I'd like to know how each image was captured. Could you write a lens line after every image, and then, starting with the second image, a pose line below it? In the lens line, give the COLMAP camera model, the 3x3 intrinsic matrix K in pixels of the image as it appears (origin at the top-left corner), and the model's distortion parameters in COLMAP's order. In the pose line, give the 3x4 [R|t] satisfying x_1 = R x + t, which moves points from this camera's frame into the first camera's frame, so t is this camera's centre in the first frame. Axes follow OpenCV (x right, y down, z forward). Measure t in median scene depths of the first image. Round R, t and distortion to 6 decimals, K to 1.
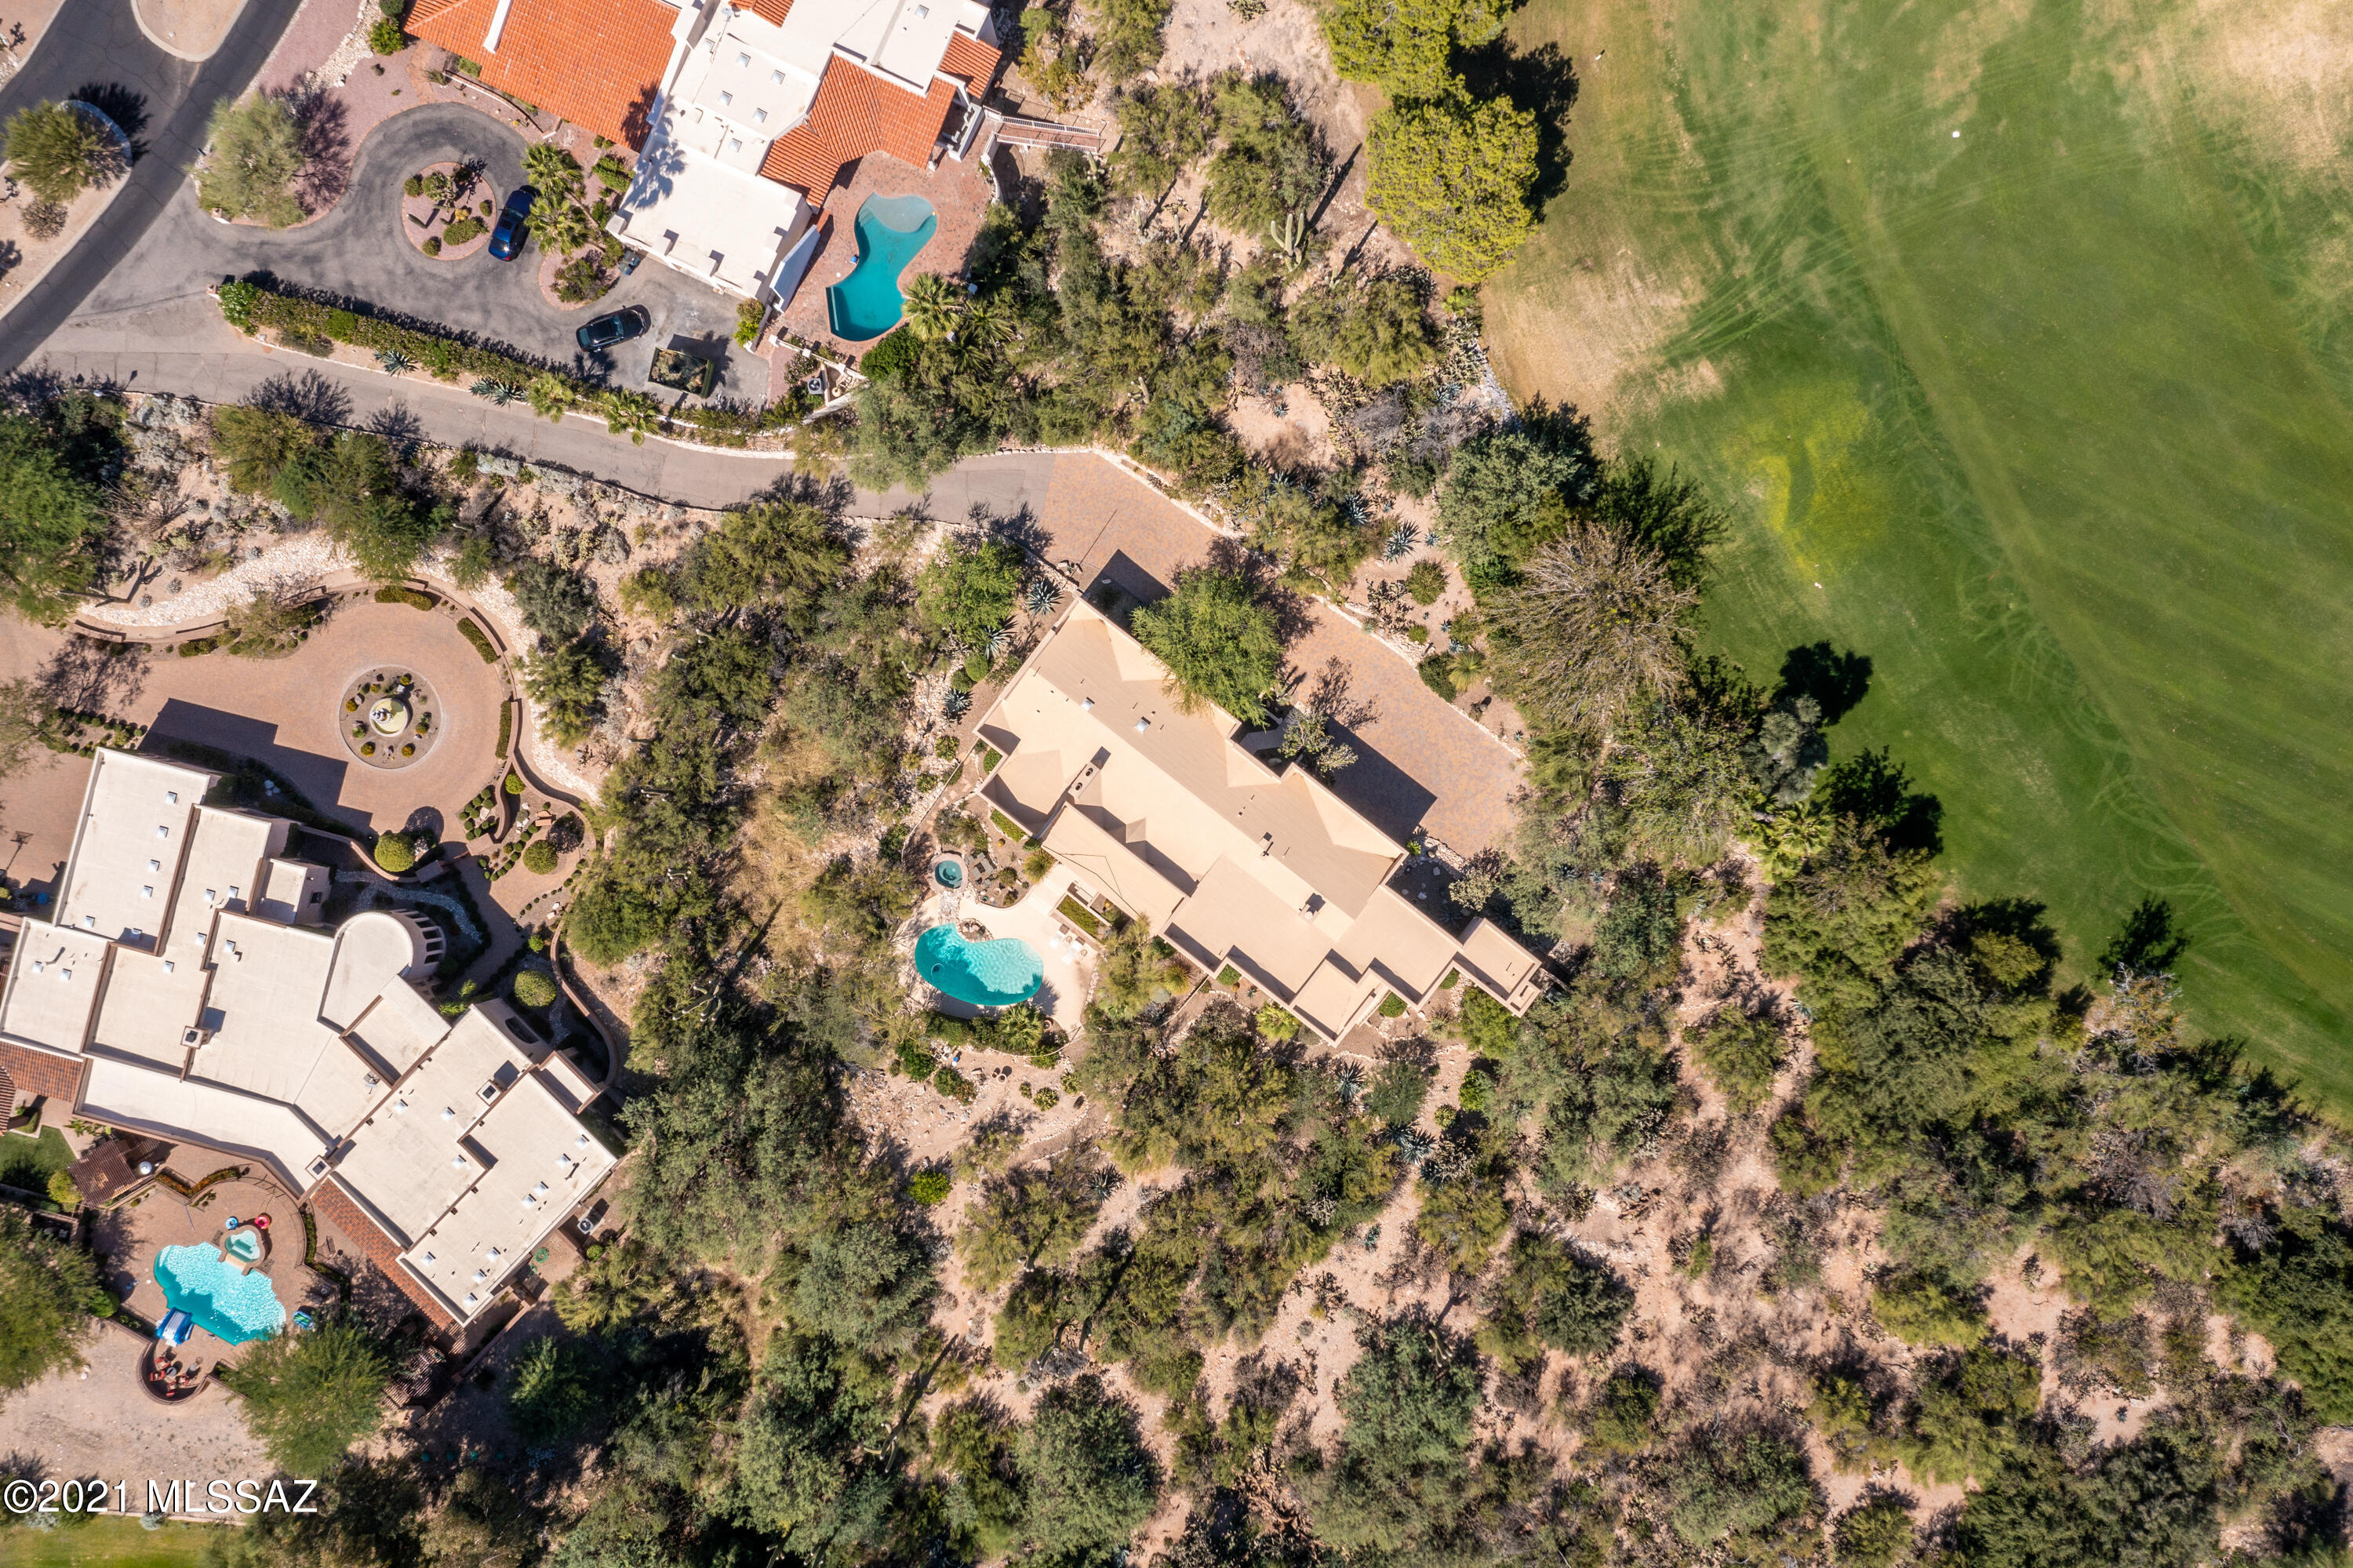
lens RADIAL K [[1832.8, 0, 1178.0], [0, 1832.8, 812.5], [0, 0, 1]] dist [-0.015780, 0.016659]
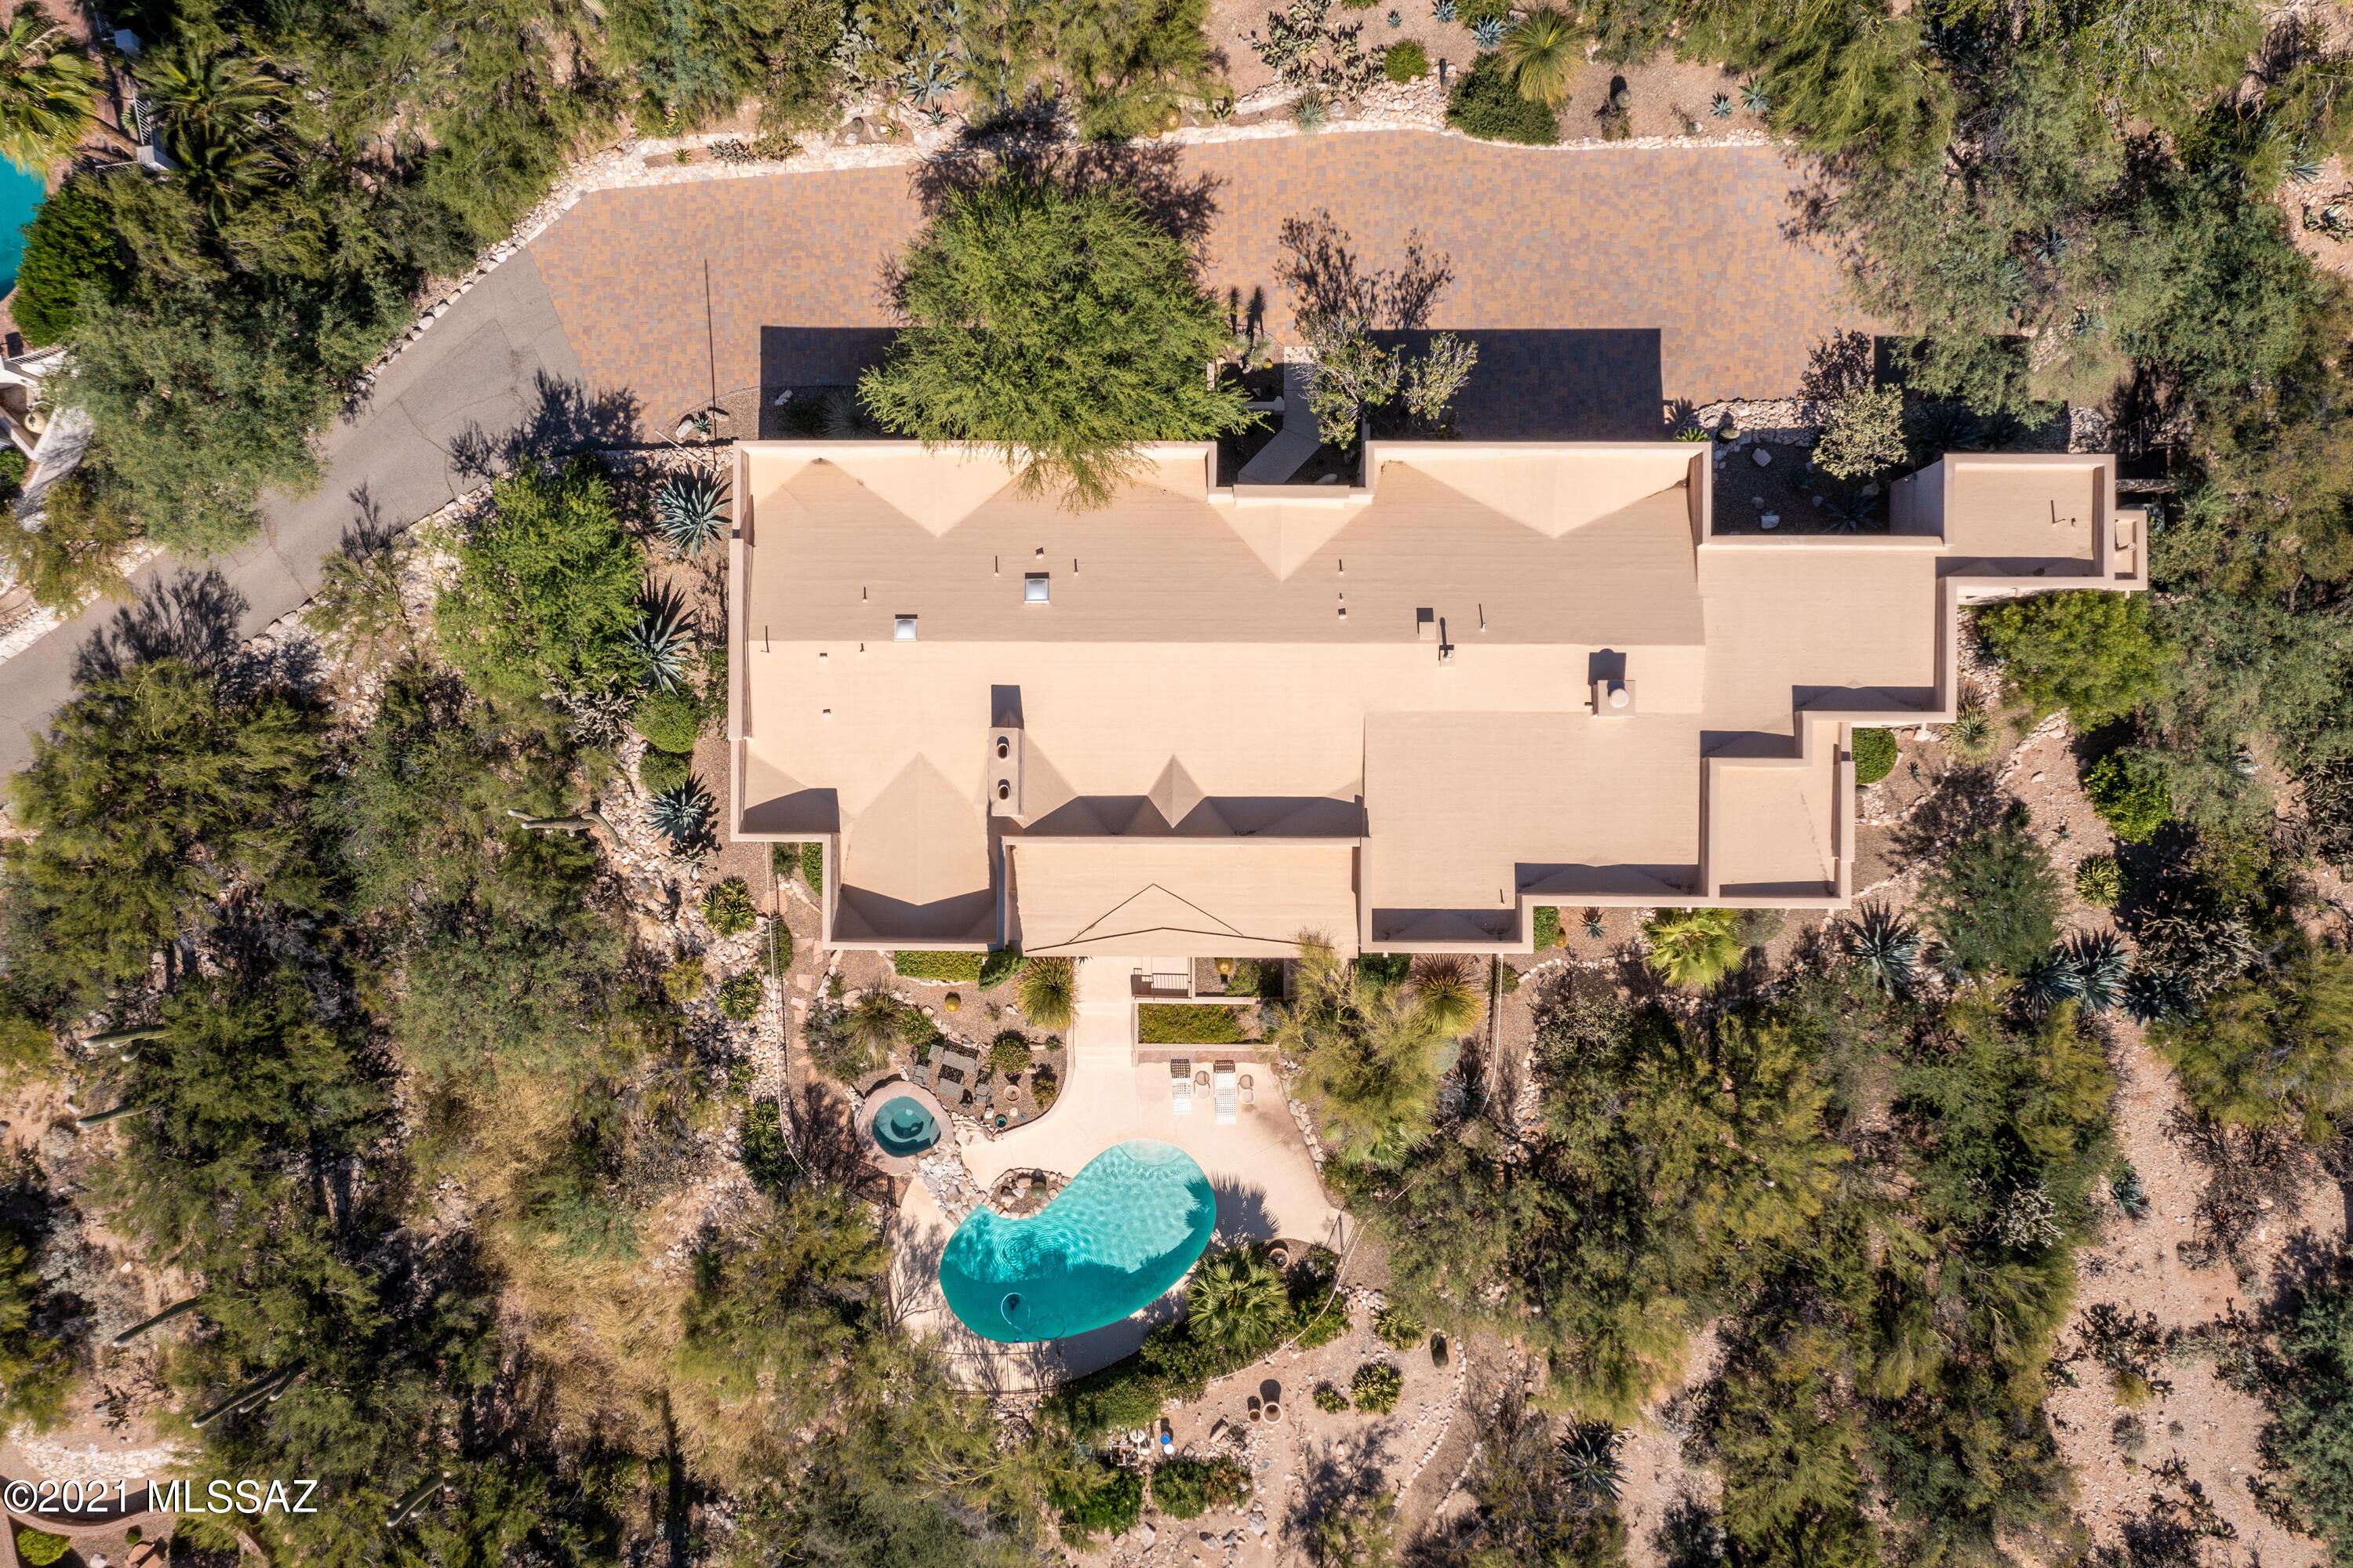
lens RADIAL K [[1859.6, 0, 1176.5], [0, 1859.6, 784.0], [0, 0, 1]] dist [-0.023337, -0.002872]
pose [[0.792043, -0.610320, 0.013324, -0.026344], [0.610458, 0.791740, -0.022114, 0.017853], [0.002947, 0.025649, 0.999667, 0.543654]]
